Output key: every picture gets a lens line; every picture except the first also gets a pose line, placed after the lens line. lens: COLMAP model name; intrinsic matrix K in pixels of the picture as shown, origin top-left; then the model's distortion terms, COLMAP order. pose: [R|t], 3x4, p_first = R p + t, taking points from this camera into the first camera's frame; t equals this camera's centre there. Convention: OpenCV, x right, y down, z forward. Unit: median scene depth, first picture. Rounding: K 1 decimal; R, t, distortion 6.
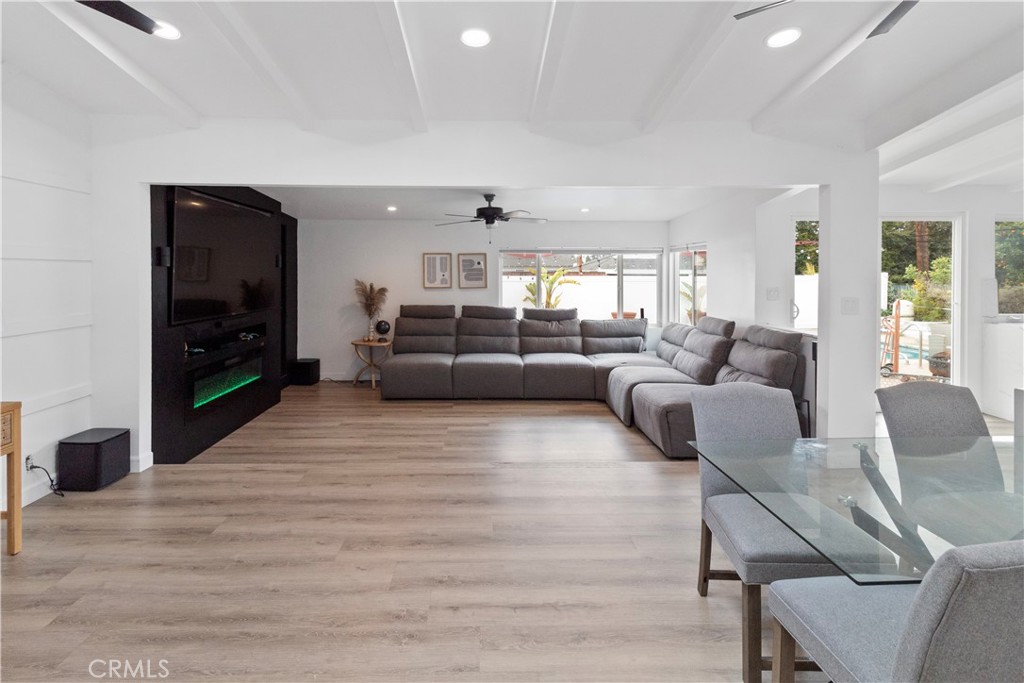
lens RADIAL K [[481.2, 0, 515.0], [0, 481.2, 270.5], [0, 0, 1]] dist [0.000041, -0.000018]
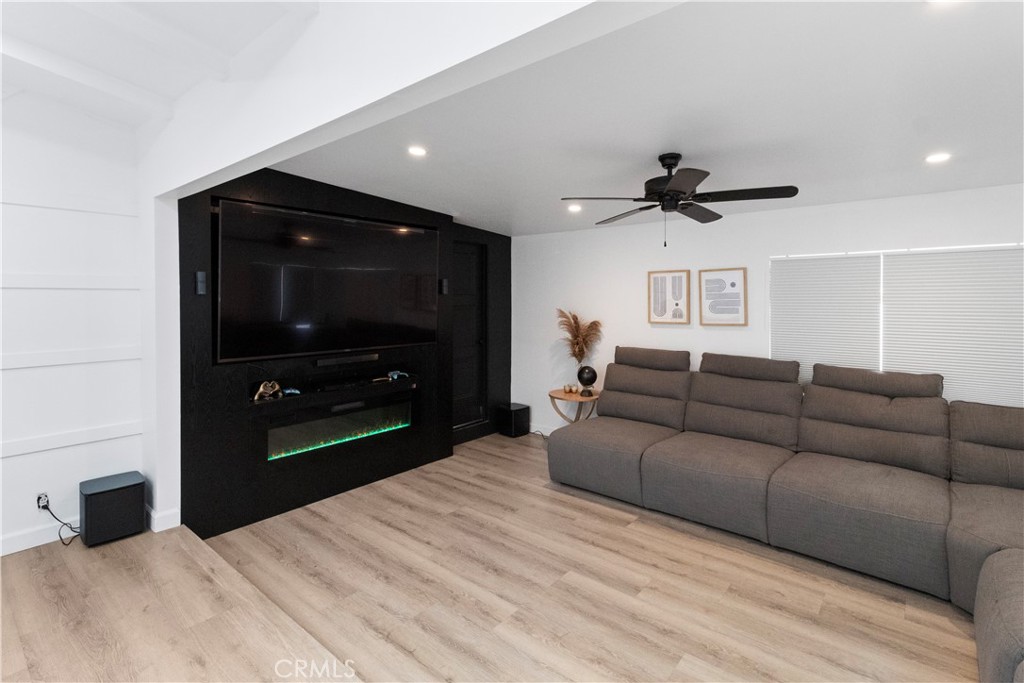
lens RADIAL K [[503.4, 0, 511.8], [0, 503.4, 301.0], [0, 0, 1]] dist [-0.004778, -0.000679]
pose [[0.749902, 0.000527, -0.661549, 0.141007], [0.004692, 0.999970, 0.006115, 0.000117], [0.661532, -0.007689, 0.749877, 0.355931]]
